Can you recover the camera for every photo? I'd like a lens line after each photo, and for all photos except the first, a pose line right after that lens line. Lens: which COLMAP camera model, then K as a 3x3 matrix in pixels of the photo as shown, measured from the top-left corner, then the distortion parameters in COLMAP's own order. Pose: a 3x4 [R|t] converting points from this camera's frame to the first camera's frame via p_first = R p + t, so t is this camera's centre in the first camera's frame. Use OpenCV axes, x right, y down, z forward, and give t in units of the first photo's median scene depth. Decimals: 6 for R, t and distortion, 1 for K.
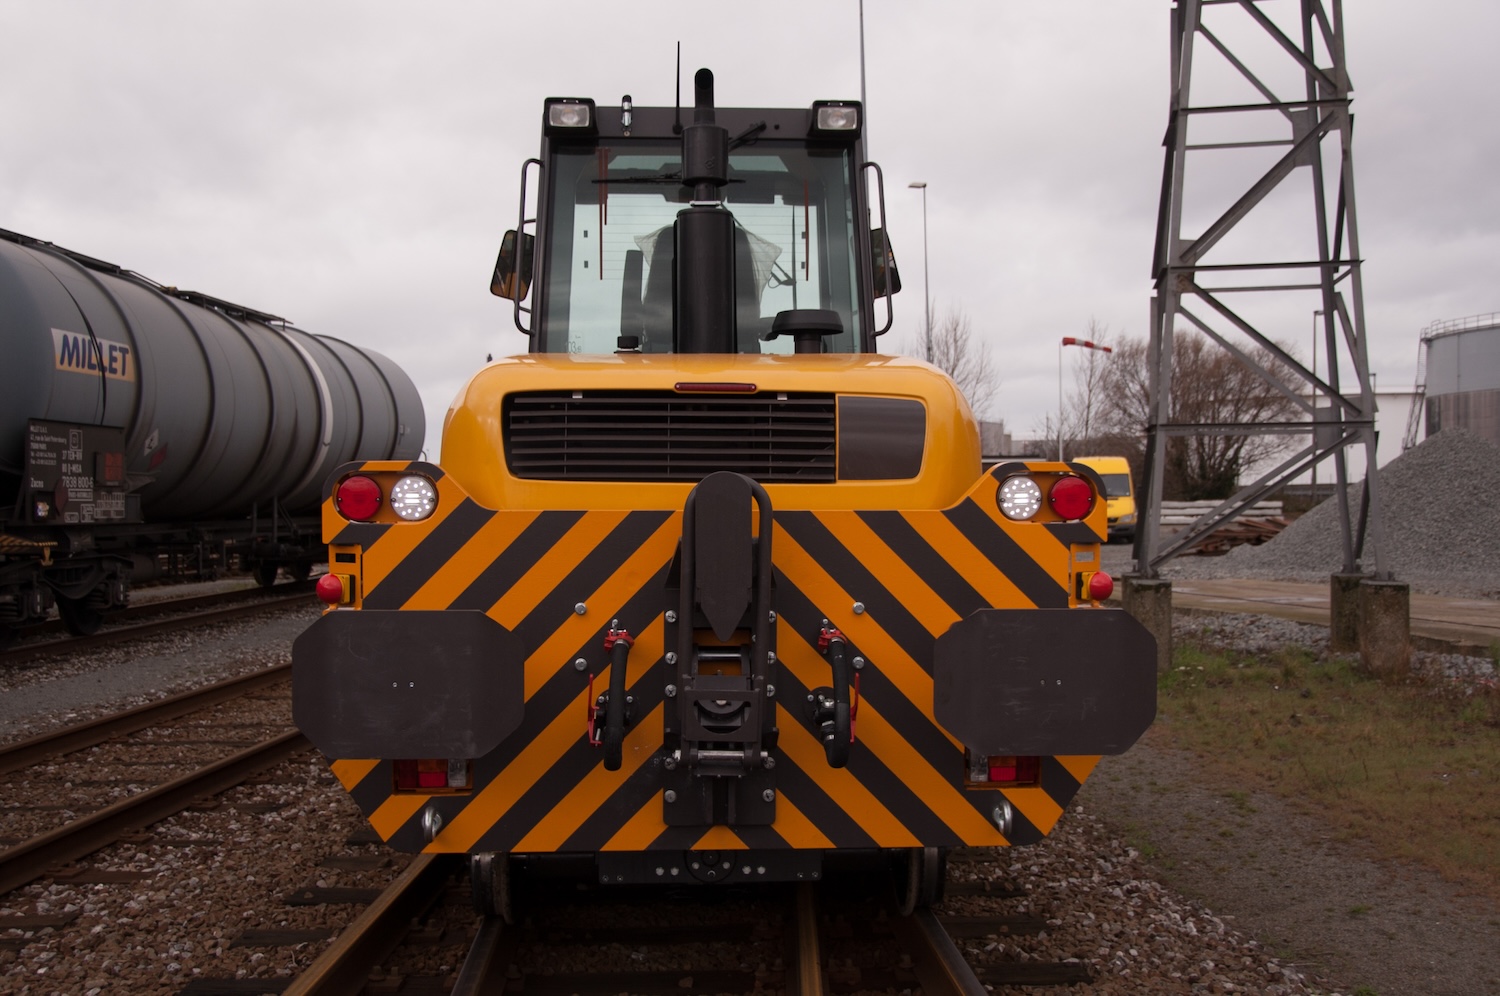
lens RADIAL K [[1700.4, 0, 750.0], [0, 1700.4, 498.0], [0, 0, 1]] dist [0.154138, 0.004390]
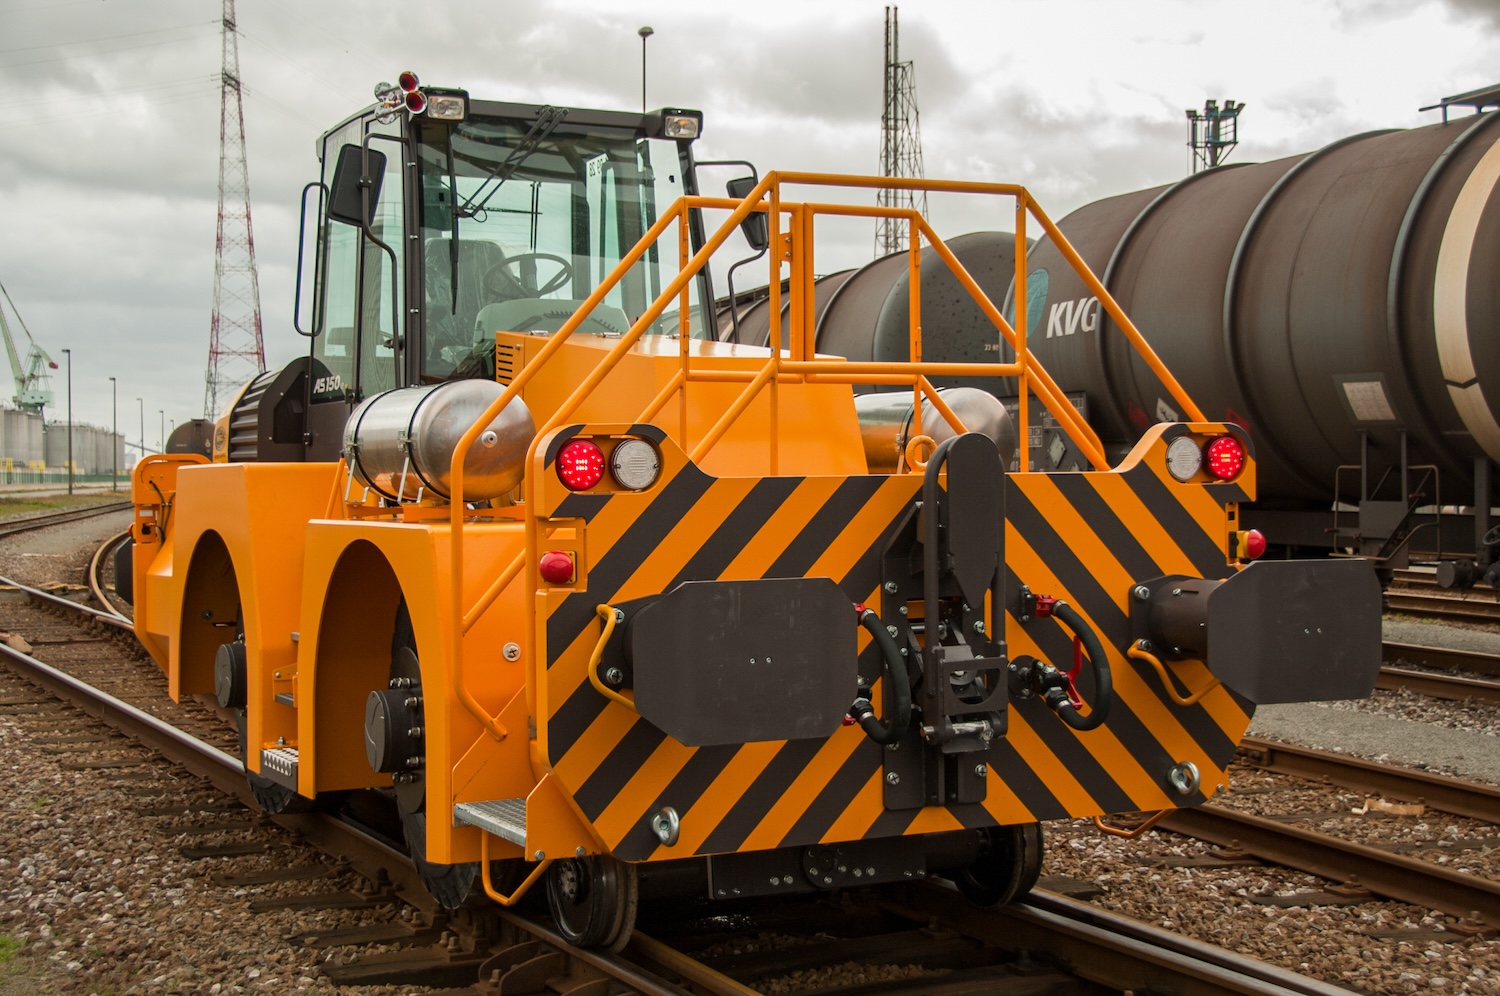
lens RADIAL K [[2099.7, 0, 750.0], [0, 2099.7, 498.0], [0, 0, 1]] dist [0.178428, -0.009994]
pose [[0.908442, -0.015808, 0.417712, -0.596603], [0.017117, 0.999853, 0.000613, 0.017999], [-0.417661, 0.006593, 0.908579, -0.022987]]
